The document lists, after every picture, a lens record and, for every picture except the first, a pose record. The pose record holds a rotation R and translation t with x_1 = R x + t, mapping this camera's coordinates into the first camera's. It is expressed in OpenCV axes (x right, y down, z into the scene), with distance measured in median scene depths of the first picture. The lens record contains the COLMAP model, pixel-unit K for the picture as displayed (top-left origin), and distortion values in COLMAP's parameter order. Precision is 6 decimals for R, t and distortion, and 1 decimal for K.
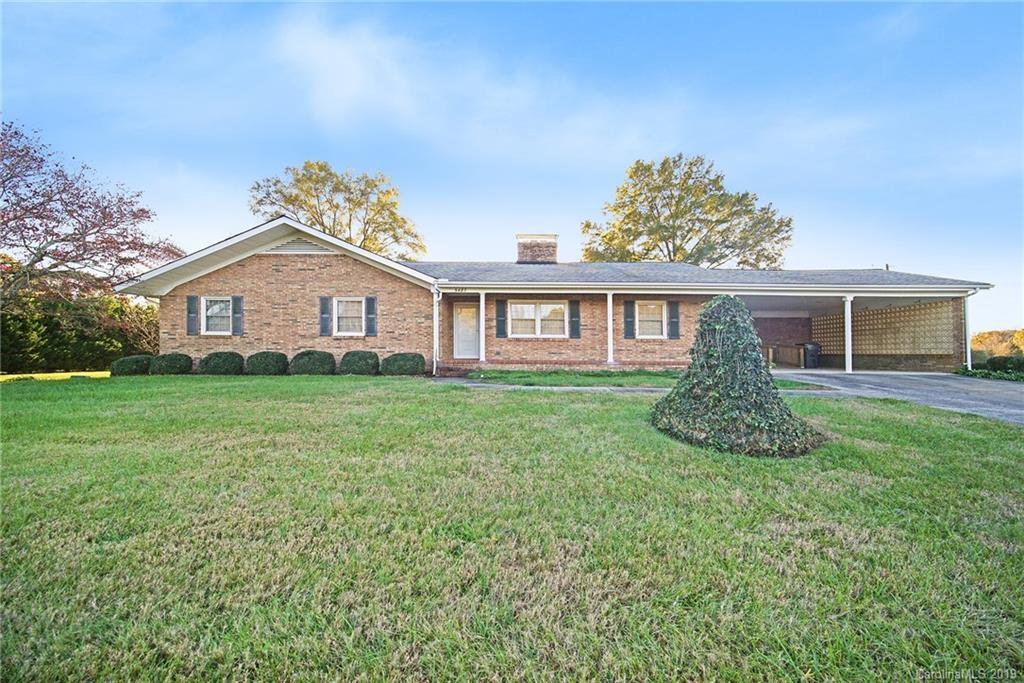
lens RADIAL K [[406.9, 0, 512.0], [0, 406.9, 341.5], [0, 0, 1]] dist [0.000376, 0.000026]
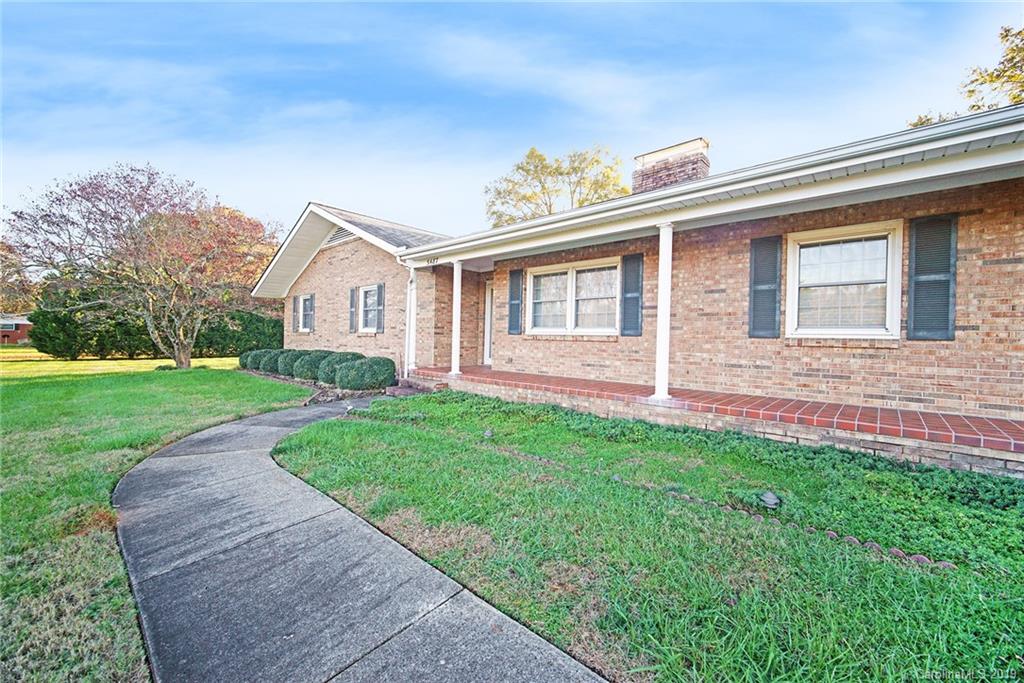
lens RADIAL K [[406.9, 0, 512.0], [0, 406.9, 341.5], [0, 0, 1]] dist [0.000376, 0.000026]
pose [[0.757196, 0.011417, -0.653088, 0.358831], [0.019854, 0.998983, 0.040484, -0.023207], [0.652886, -0.043621, 0.756199, 0.555735]]
